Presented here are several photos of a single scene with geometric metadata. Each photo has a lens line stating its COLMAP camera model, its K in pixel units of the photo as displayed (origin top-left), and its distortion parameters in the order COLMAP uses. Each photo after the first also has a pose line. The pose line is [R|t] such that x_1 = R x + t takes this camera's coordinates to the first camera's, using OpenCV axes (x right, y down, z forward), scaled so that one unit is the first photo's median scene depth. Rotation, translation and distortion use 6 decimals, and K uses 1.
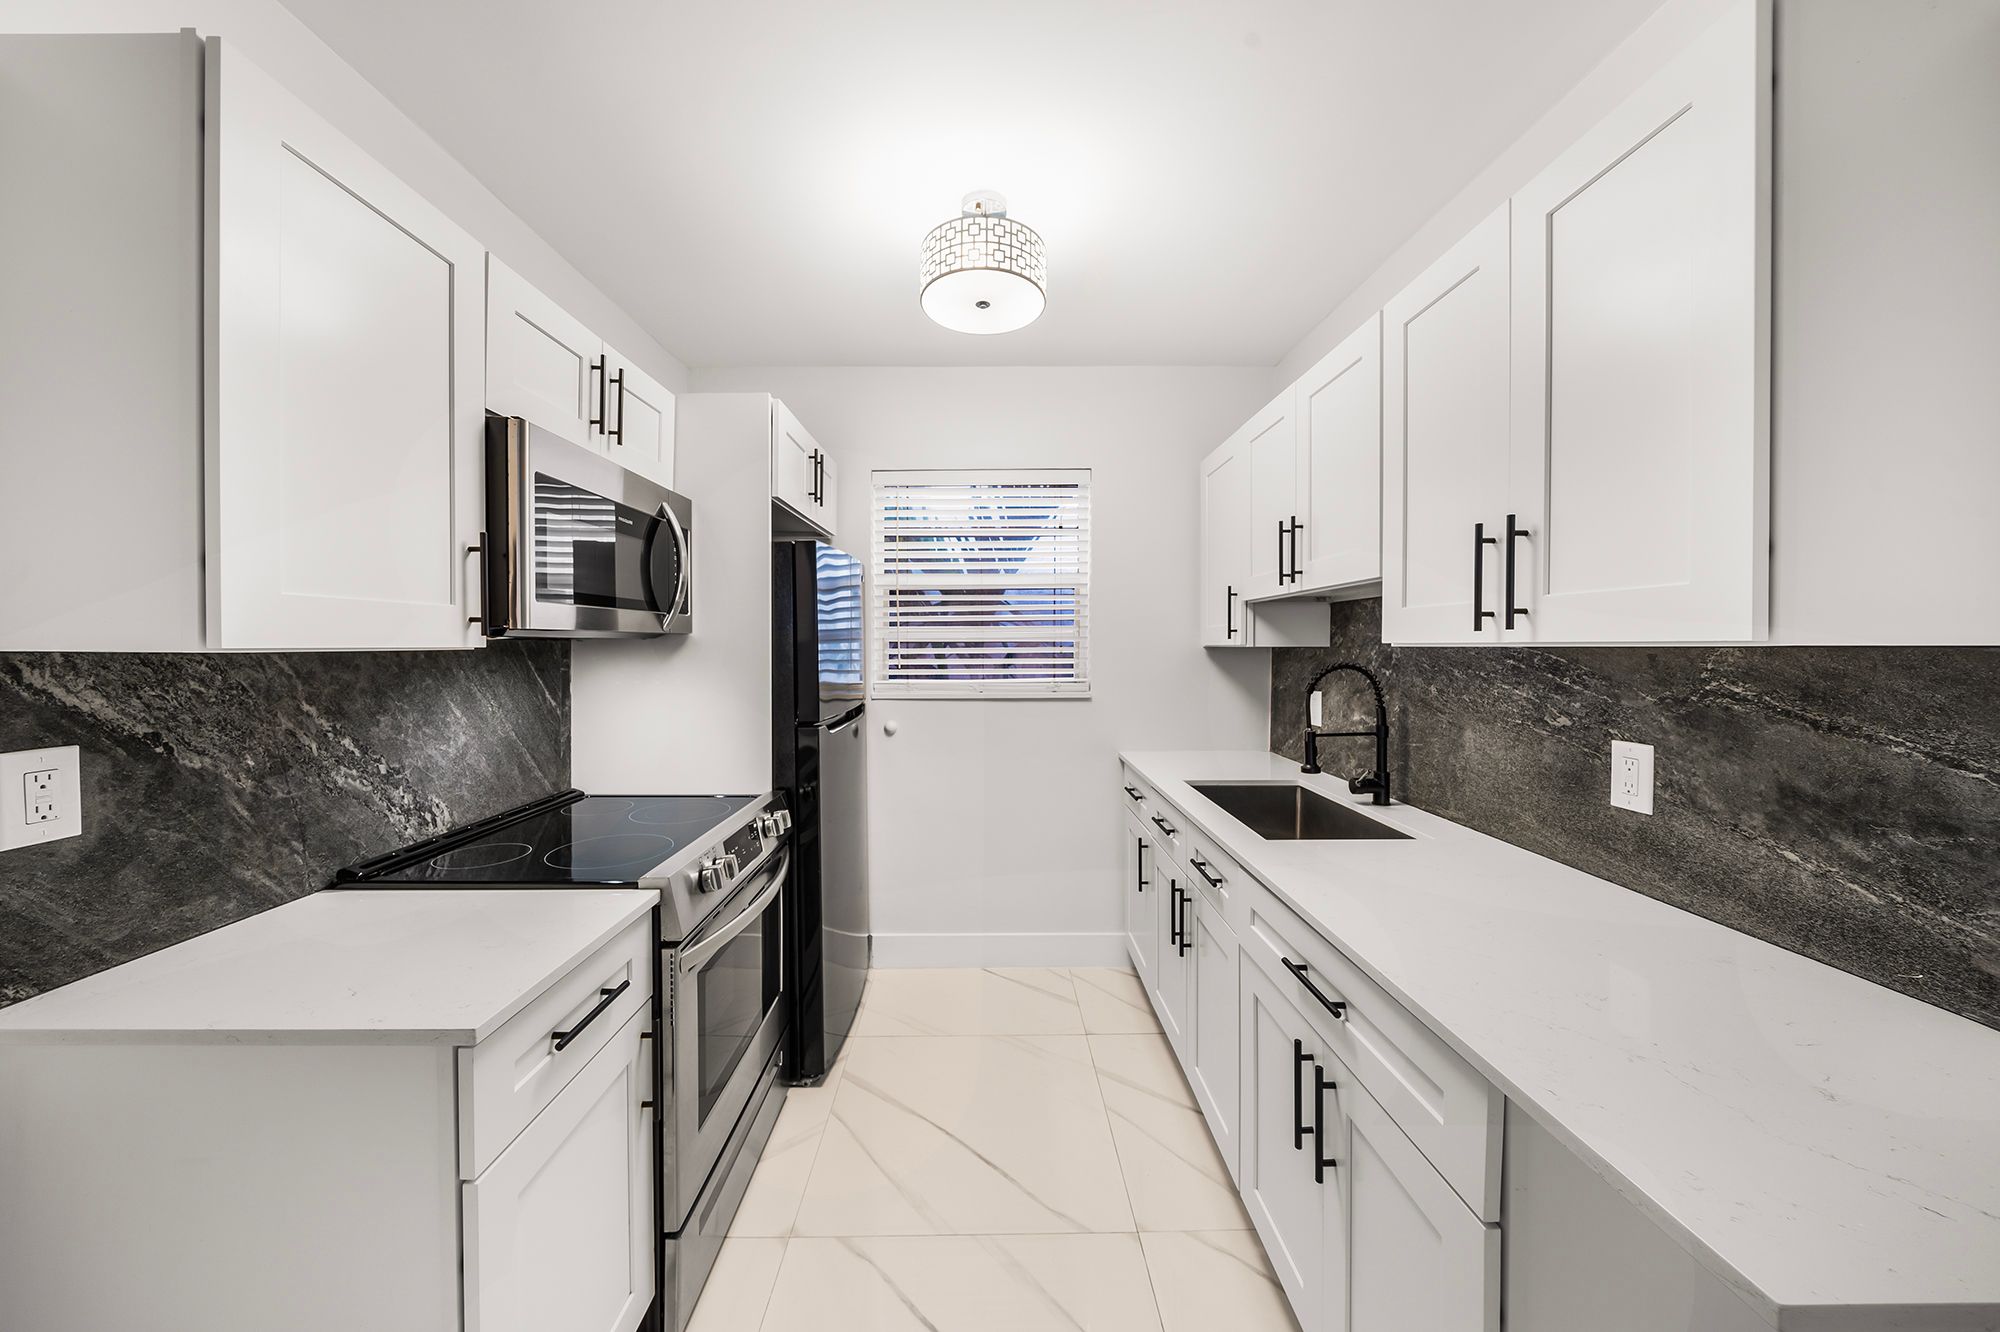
lens RADIAL K [[693.0, 0, 985.1], [0, 693.0, 648.6], [0, 0, 1]] dist [-0.002482, -0.001242]
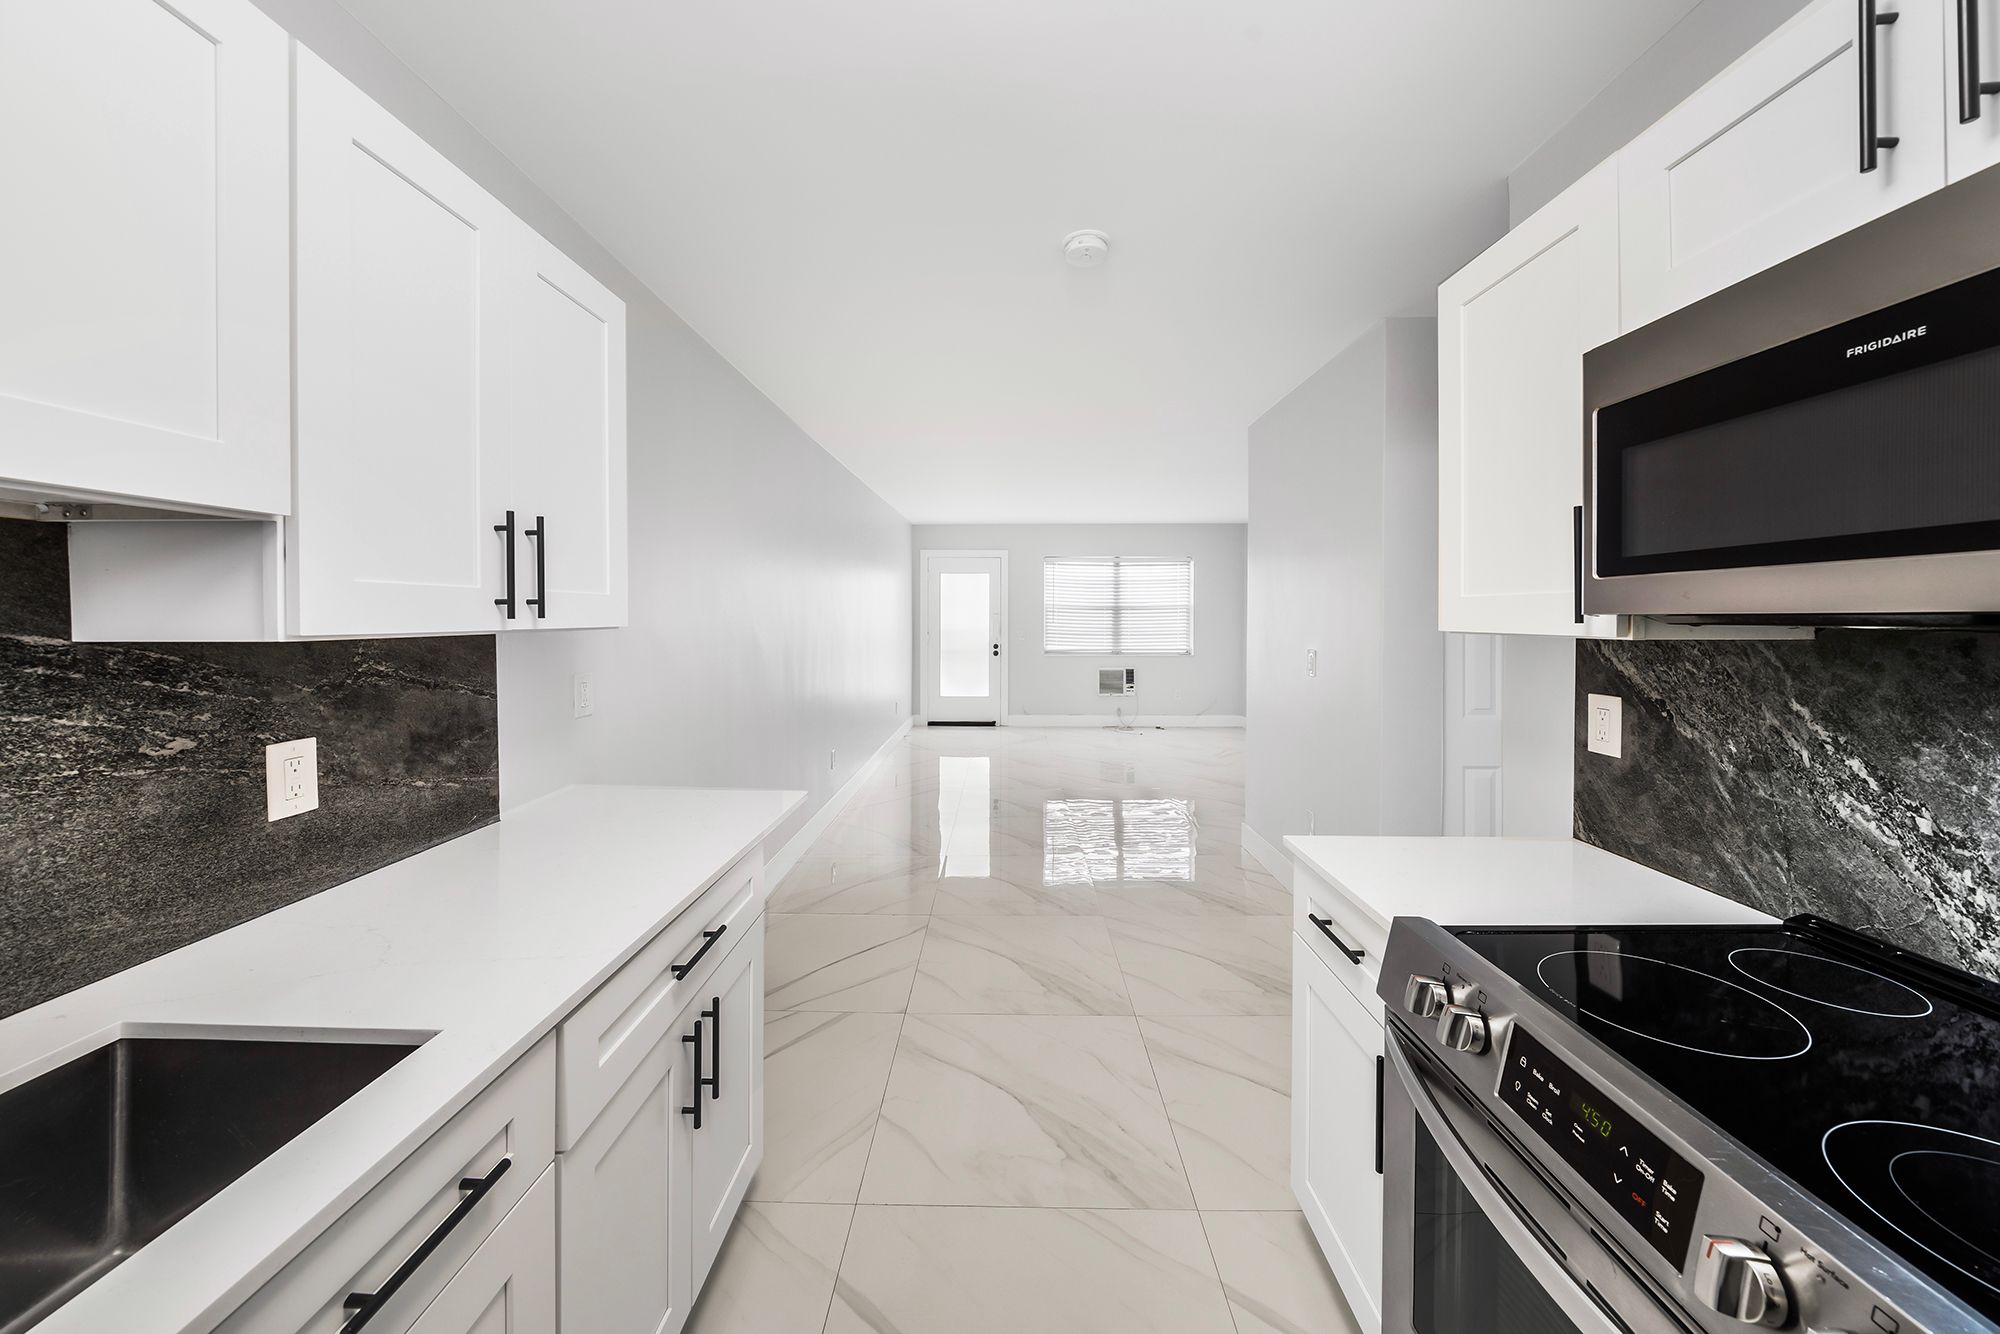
lens RADIAL K [[693.0, 0, 990.7], [0, 693.0, 618.3], [0, 0, 1]] dist [-0.002482, -0.001242]
pose [[-0.999676, -0.000049, 0.025437, -0.001286], [0.000179, 0.999960, 0.008973, -0.028908], [-0.025437, 0.008975, -0.999636, 1.670777]]
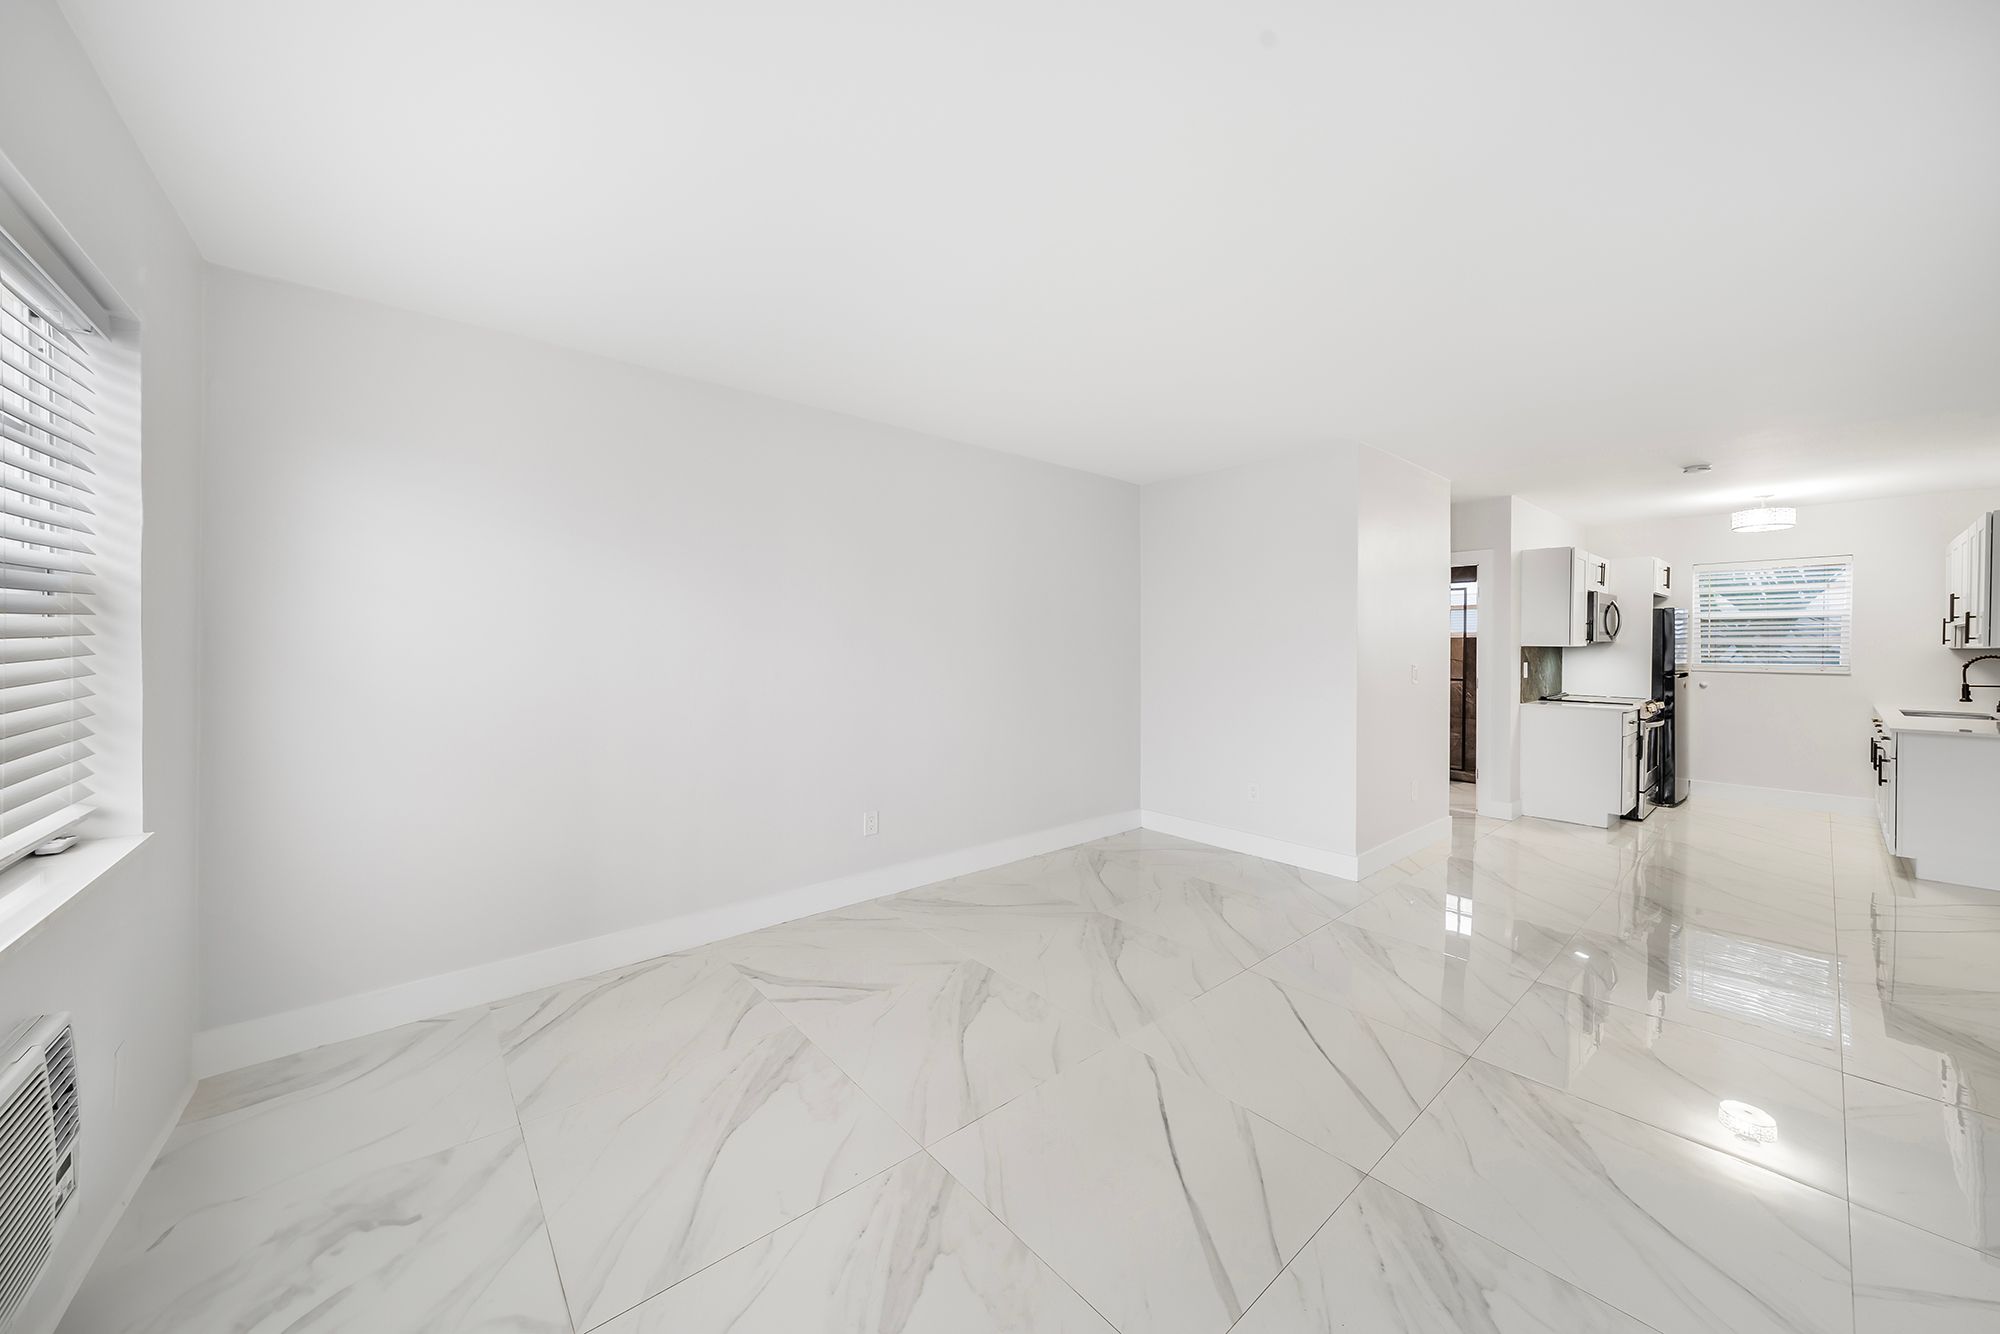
lens RADIAL K [[693.0, 0, 1001.4], [0, 693.0, 654.4], [0, 0, 1]] dist [-0.002482, -0.001242]
pose [[0.639452, 0.015964, -0.768665, 0.225906], [-0.007466, 0.999866, 0.014555, 0.012161], [0.768795, -0.003568, 0.639486, -4.086796]]
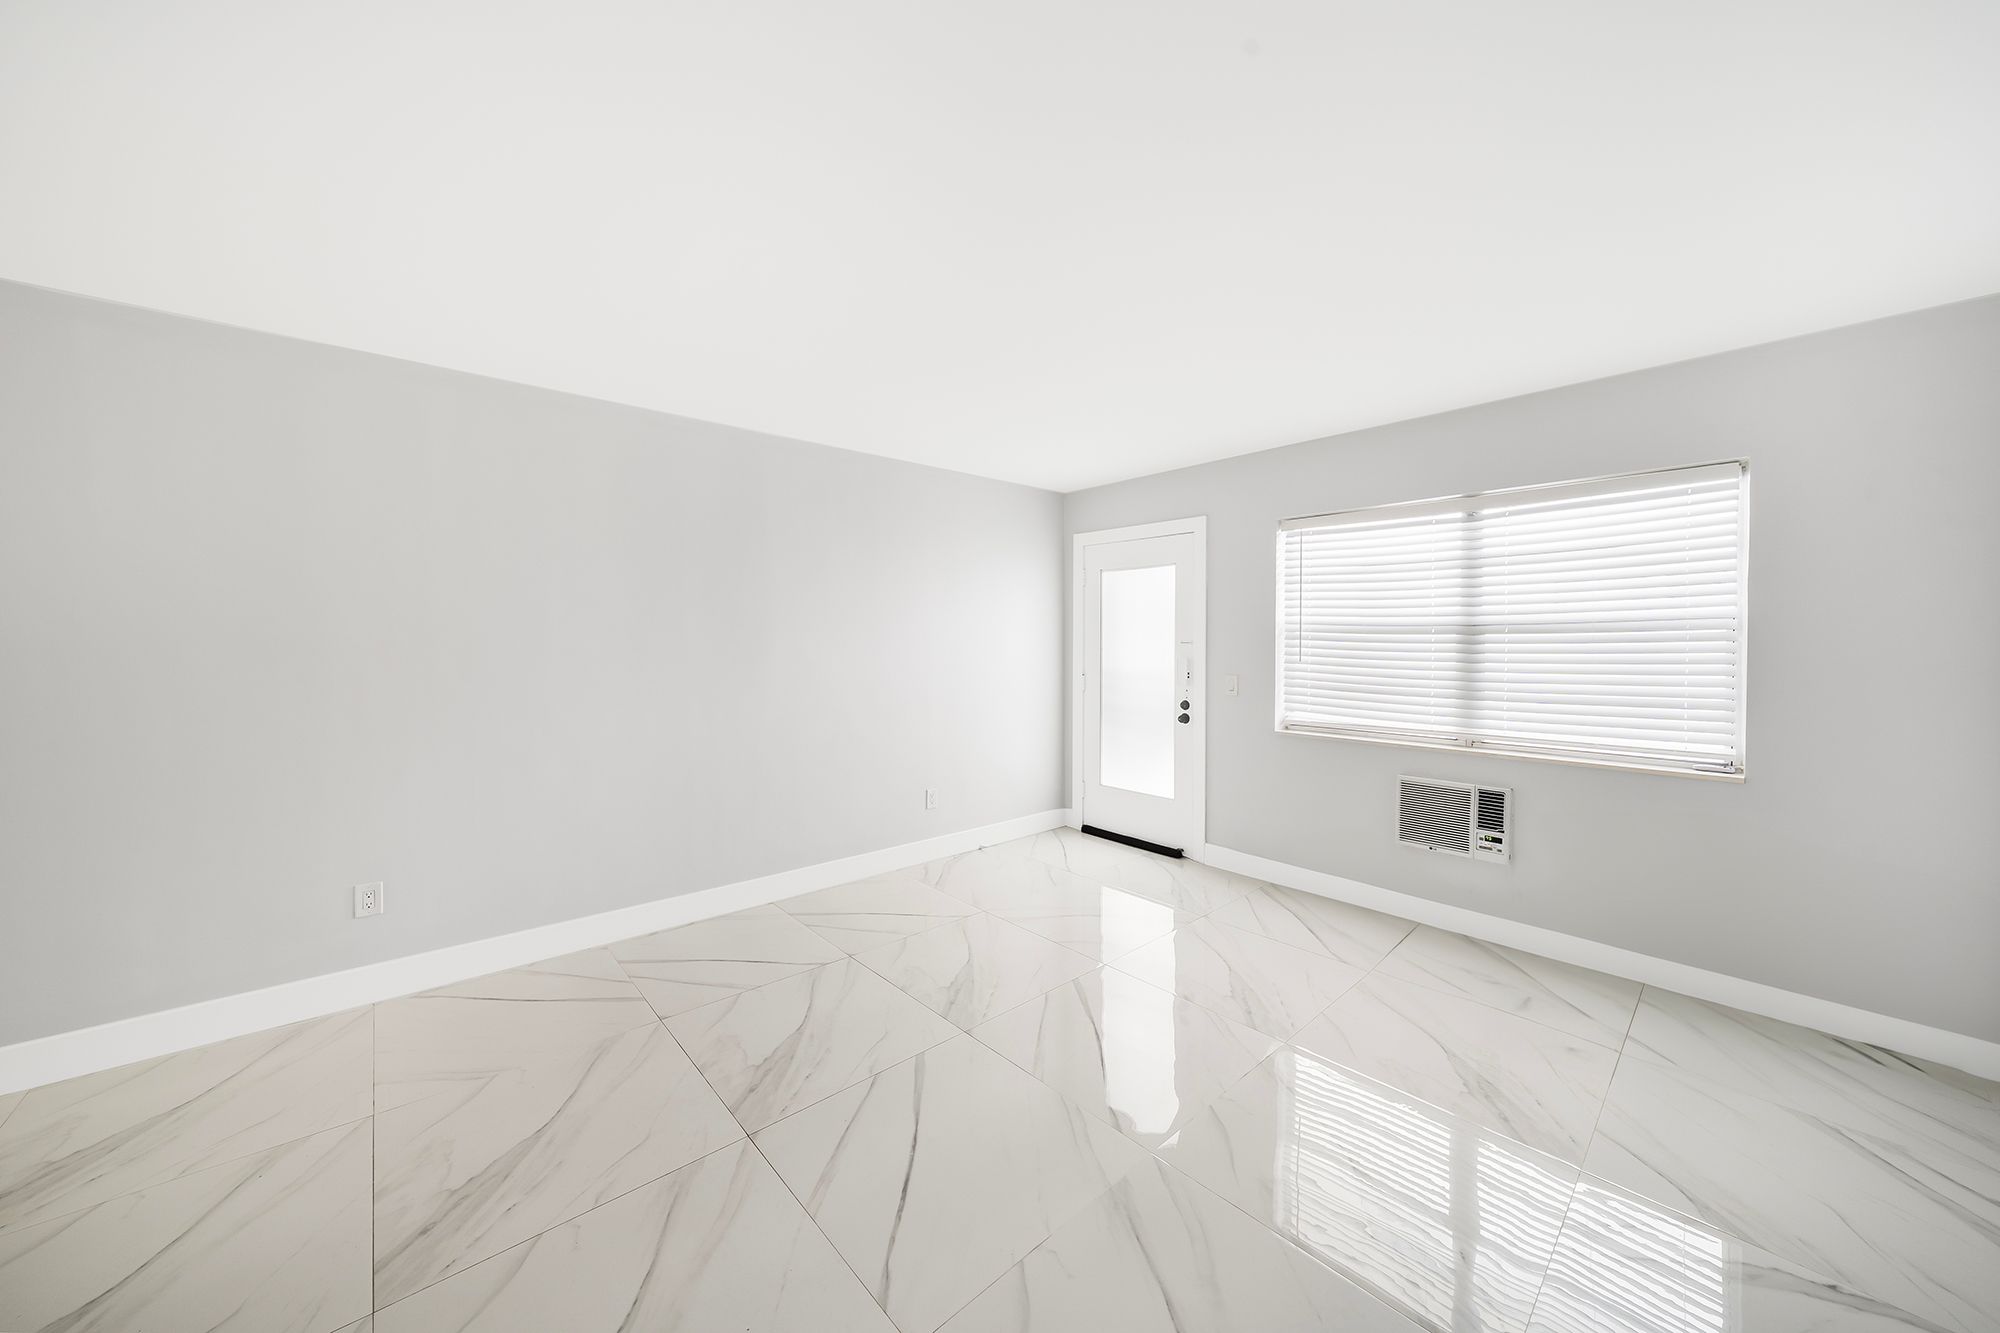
lens RADIAL K [[693.0, 0, 976.8], [0, 693.0, 651.5], [0, 0, 1]] dist [-0.002482, -0.001242]
pose [[-0.668746, -0.010085, 0.743423, -1.626115], [0.002258, 0.999876, 0.015594, -0.022176], [-0.743488, 0.012107, -0.668640, -1.703227]]
